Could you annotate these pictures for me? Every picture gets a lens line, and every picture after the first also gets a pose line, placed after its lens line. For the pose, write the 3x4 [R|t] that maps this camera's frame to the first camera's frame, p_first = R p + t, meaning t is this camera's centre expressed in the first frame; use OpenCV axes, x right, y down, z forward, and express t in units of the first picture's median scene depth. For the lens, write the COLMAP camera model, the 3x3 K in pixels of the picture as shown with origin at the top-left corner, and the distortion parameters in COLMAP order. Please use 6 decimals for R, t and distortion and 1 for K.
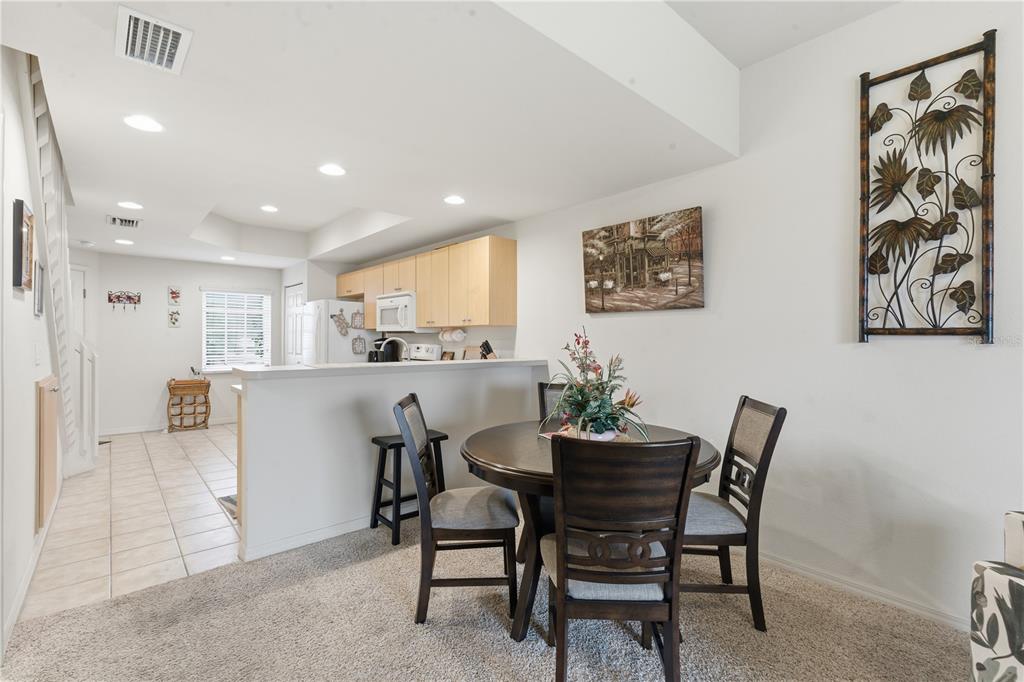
lens RADIAL K [[464.8, 0, 503.9], [0, 464.8, 339.4], [0, 0, 1]] dist [-0.010363, 0.004077]
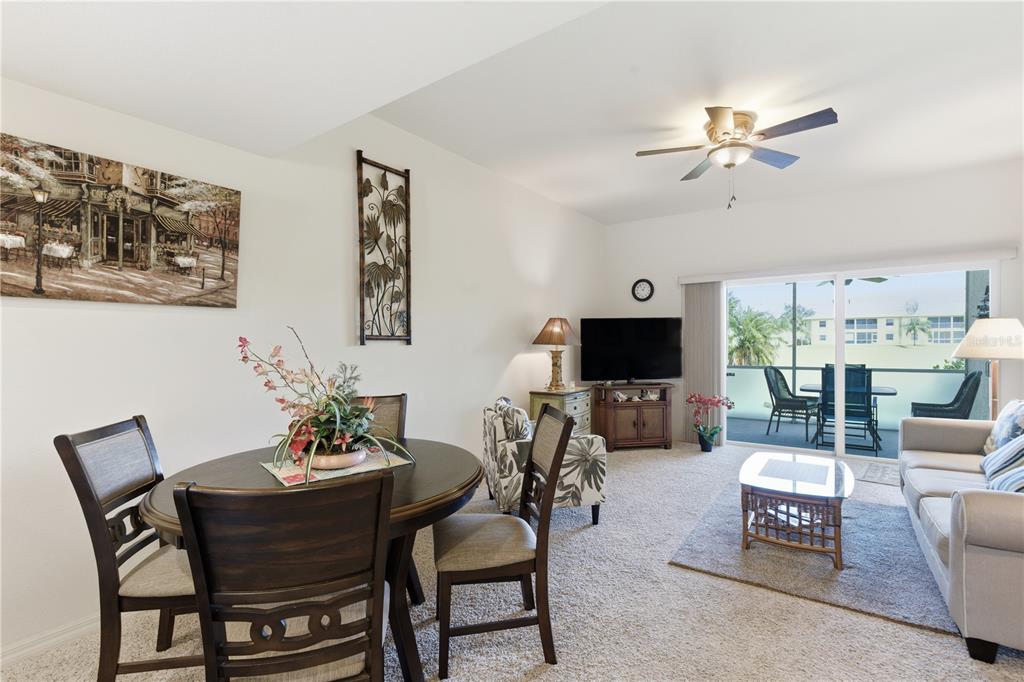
lens RADIAL K [[464.8, 0, 511.6], [0, 464.8, 349.3], [0, 0, 1]] dist [-0.010363, 0.004077]
pose [[-0.237944, -0.019950, 0.971074, -0.478487], [0.007633, 0.999720, 0.022409, -0.005441], [-0.971249, 0.012744, -0.237725, 0.623240]]
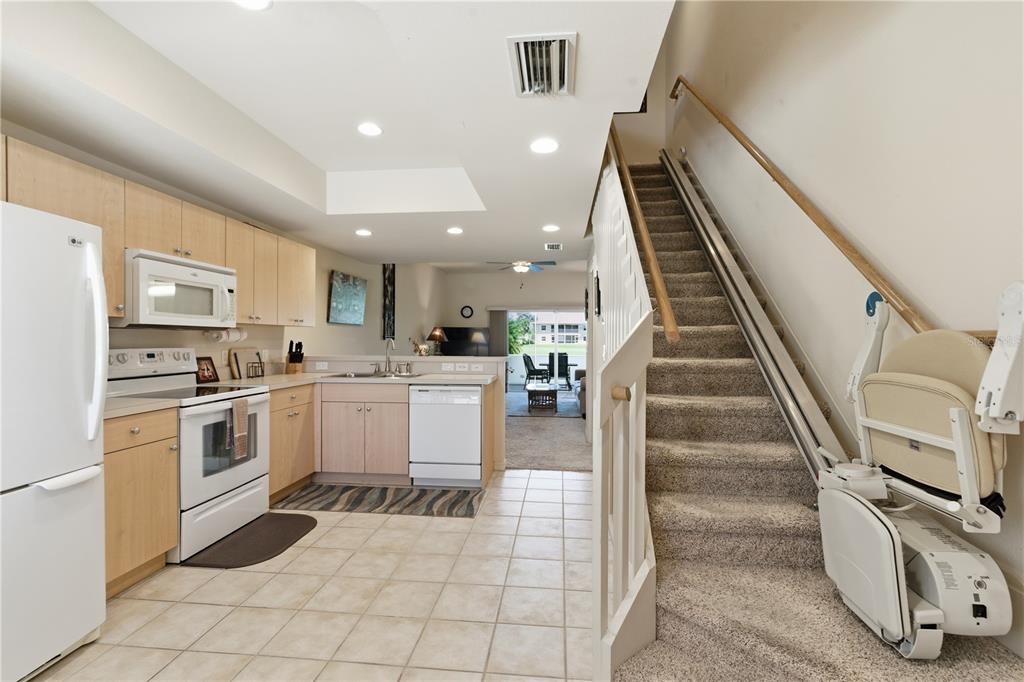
lens RADIAL K [[464.8, 0, 515.0], [0, 464.8, 343.1], [0, 0, 1]] dist [-0.010363, 0.004077]
pose [[-0.697073, -0.012211, 0.716896, -1.480115], [-0.005418, 0.999916, 0.011764, -0.009730], [-0.716980, 0.004316, -0.697081, 1.789930]]
